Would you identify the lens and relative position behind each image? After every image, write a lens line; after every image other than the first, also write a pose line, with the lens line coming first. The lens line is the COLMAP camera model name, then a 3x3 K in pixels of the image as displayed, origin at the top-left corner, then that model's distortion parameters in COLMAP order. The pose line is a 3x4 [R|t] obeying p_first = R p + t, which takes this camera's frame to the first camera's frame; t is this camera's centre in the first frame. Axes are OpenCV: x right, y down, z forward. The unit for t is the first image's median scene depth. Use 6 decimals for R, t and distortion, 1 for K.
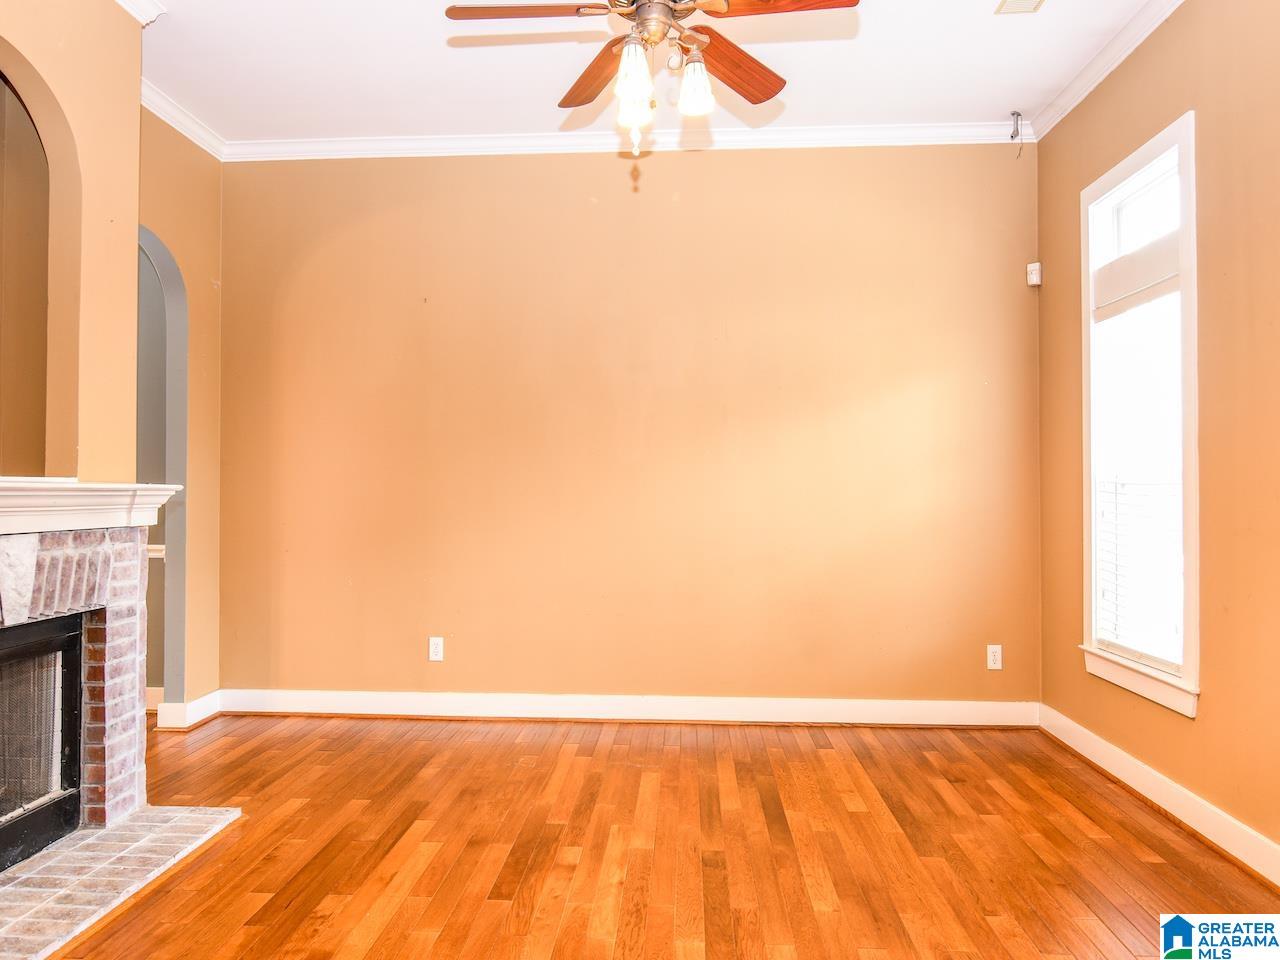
lens RADIAL K [[813.8, 0, 643.7], [0, 813.8, 482.0], [0, 0, 1]] dist [-0.003059, -0.006905]
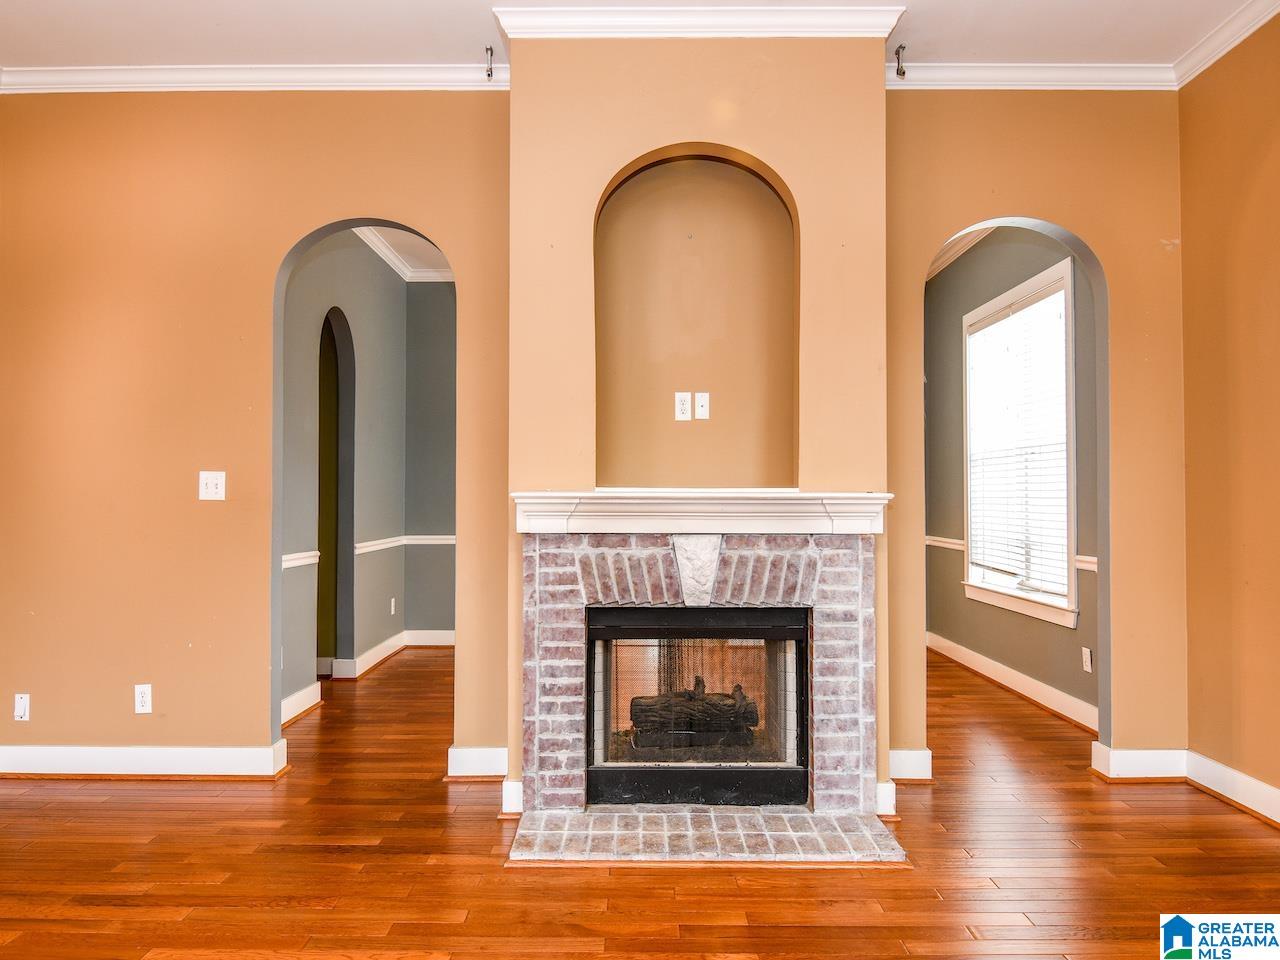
lens RADIAL K [[817.6, 0, 584.0], [0, 817.6, 483.9], [0, 0, 1]] dist [-0.004331, -0.004451]
pose [[0.084421, -0.021365, -0.996201, 0.405906], [0.010526, 0.999733, -0.020549, 0.009390], [0.996375, -0.008751, 0.084623, 0.619058]]
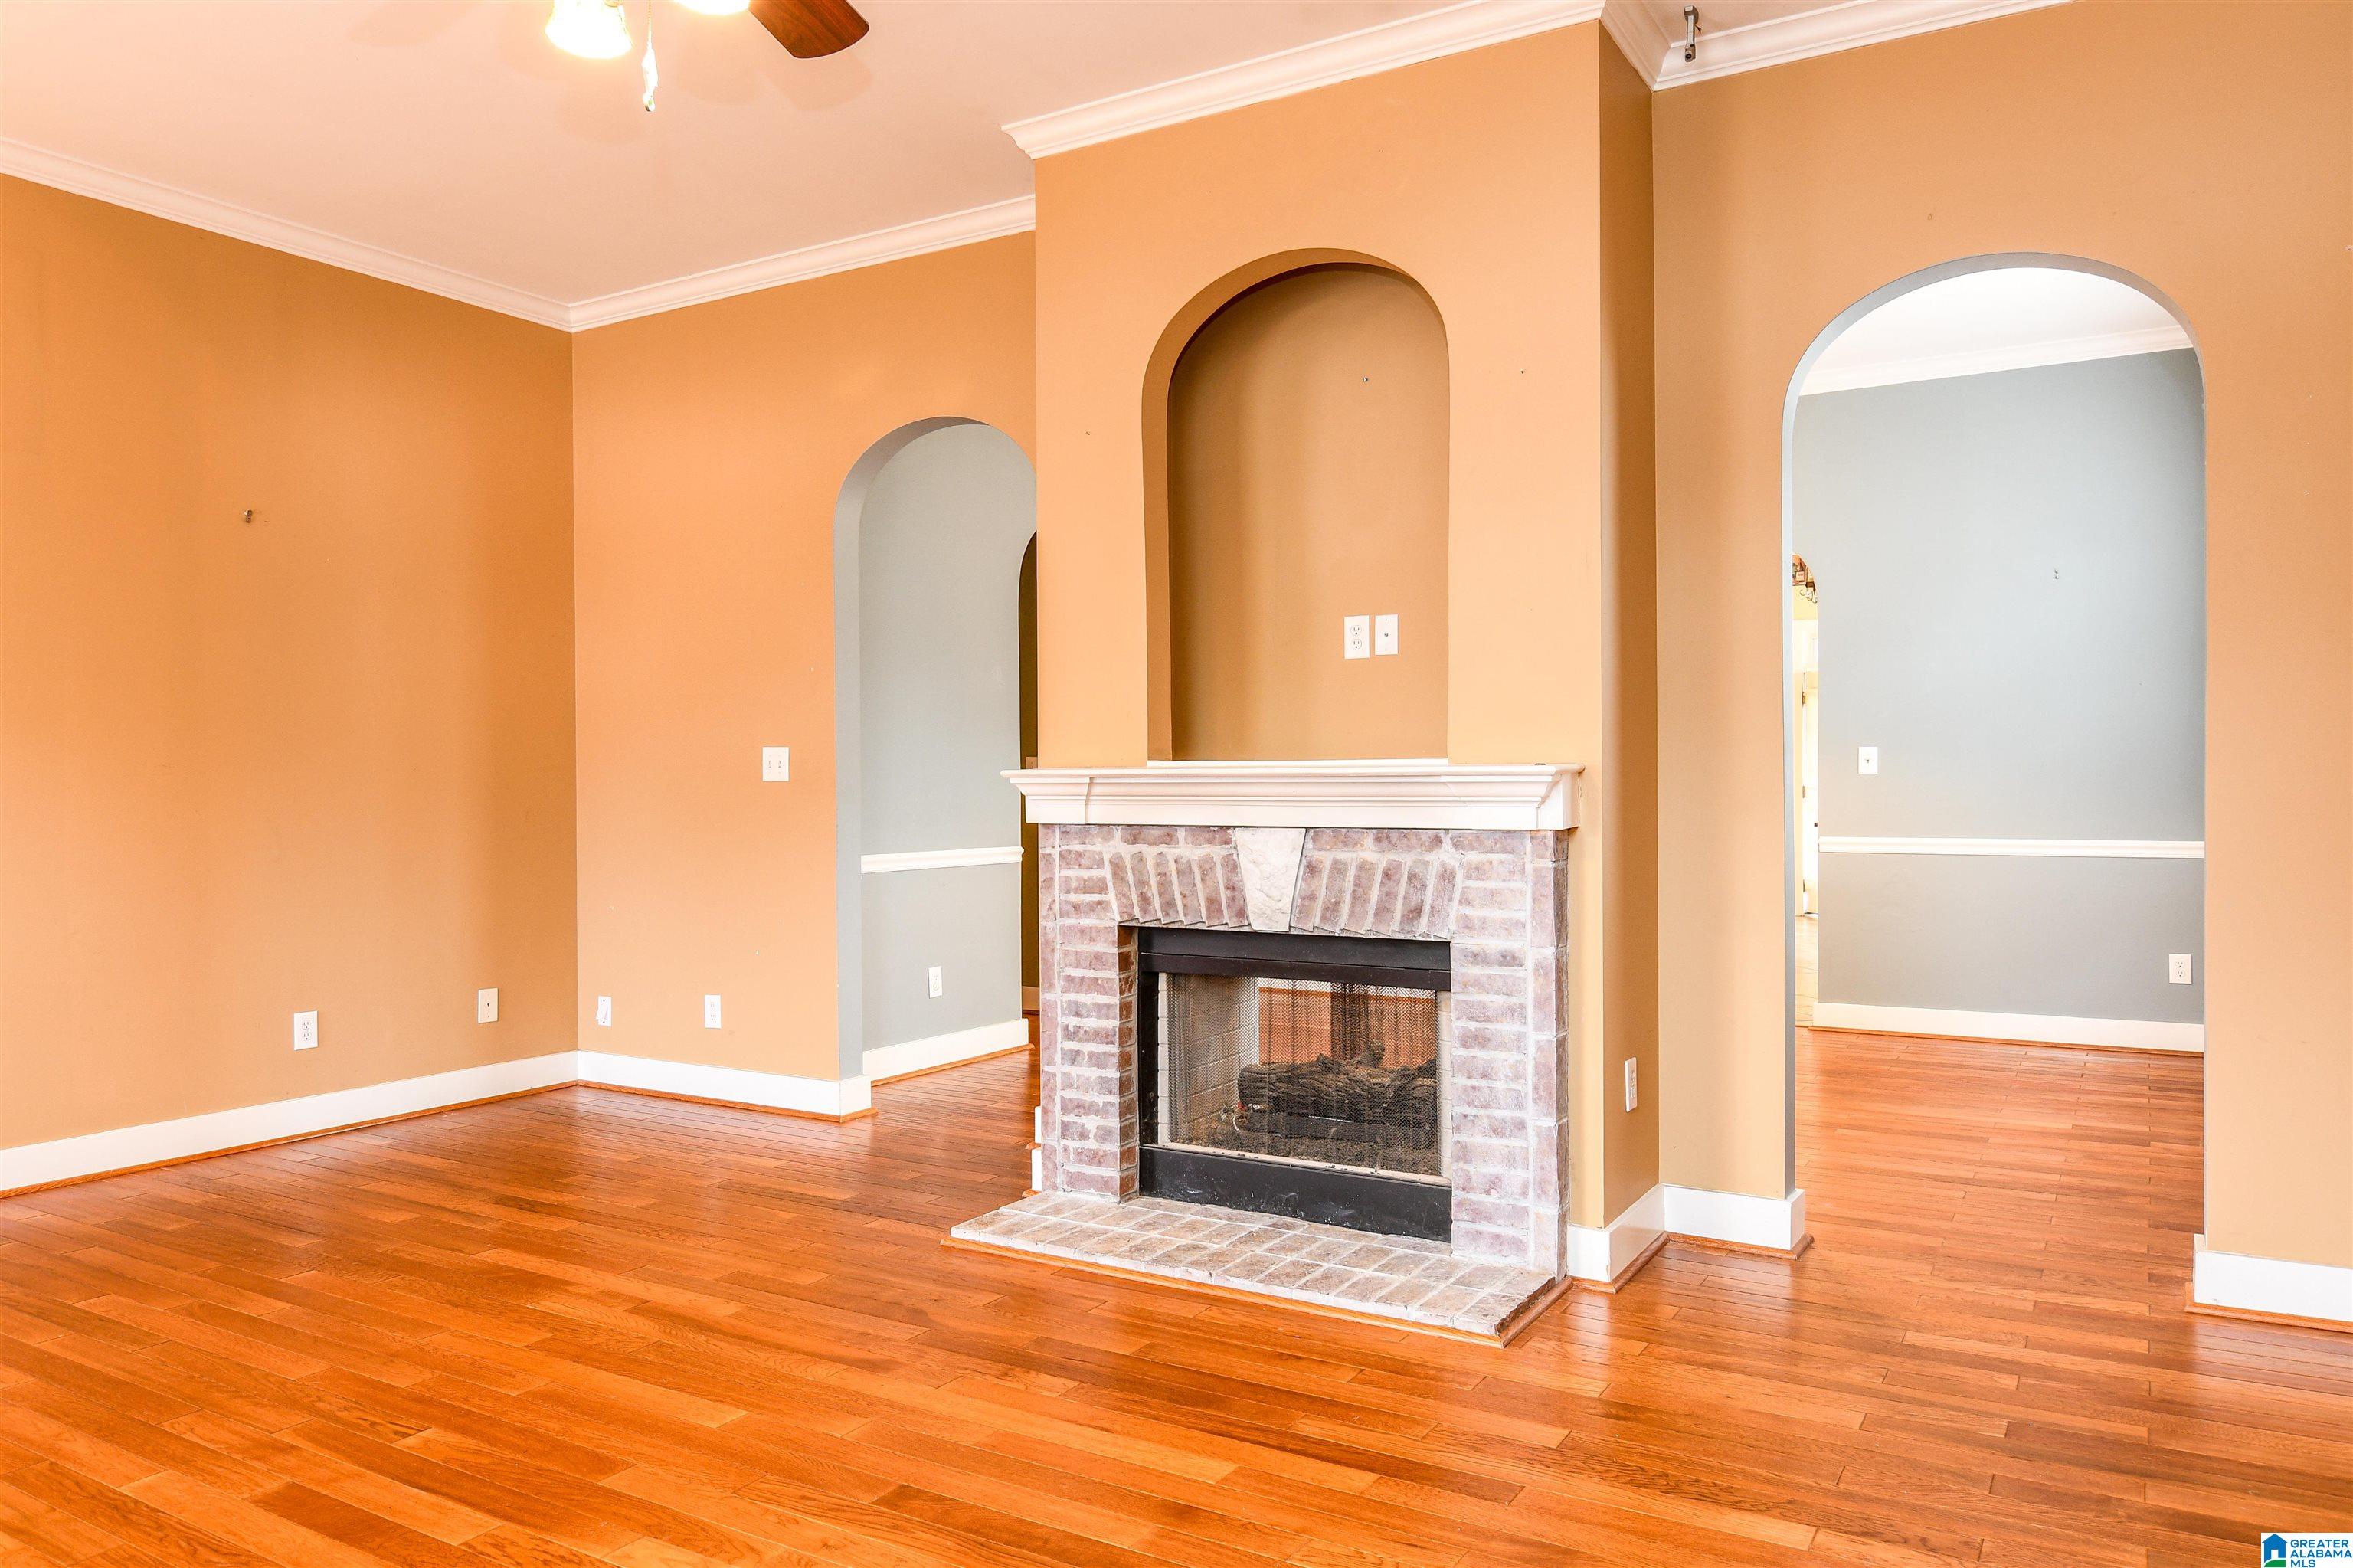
lens RADIAL K [[1261.8, 0, 1161.1], [0, 1261.8, 780.1], [0, 0, 1]] dist [-0.000406, -0.003027]
pose [[-0.344884, 0.002006, -0.938643, 0.458884], [0.015594, 0.999872, -0.003593, 0.014552], [0.938516, -0.015876, -0.344872, 1.168184]]
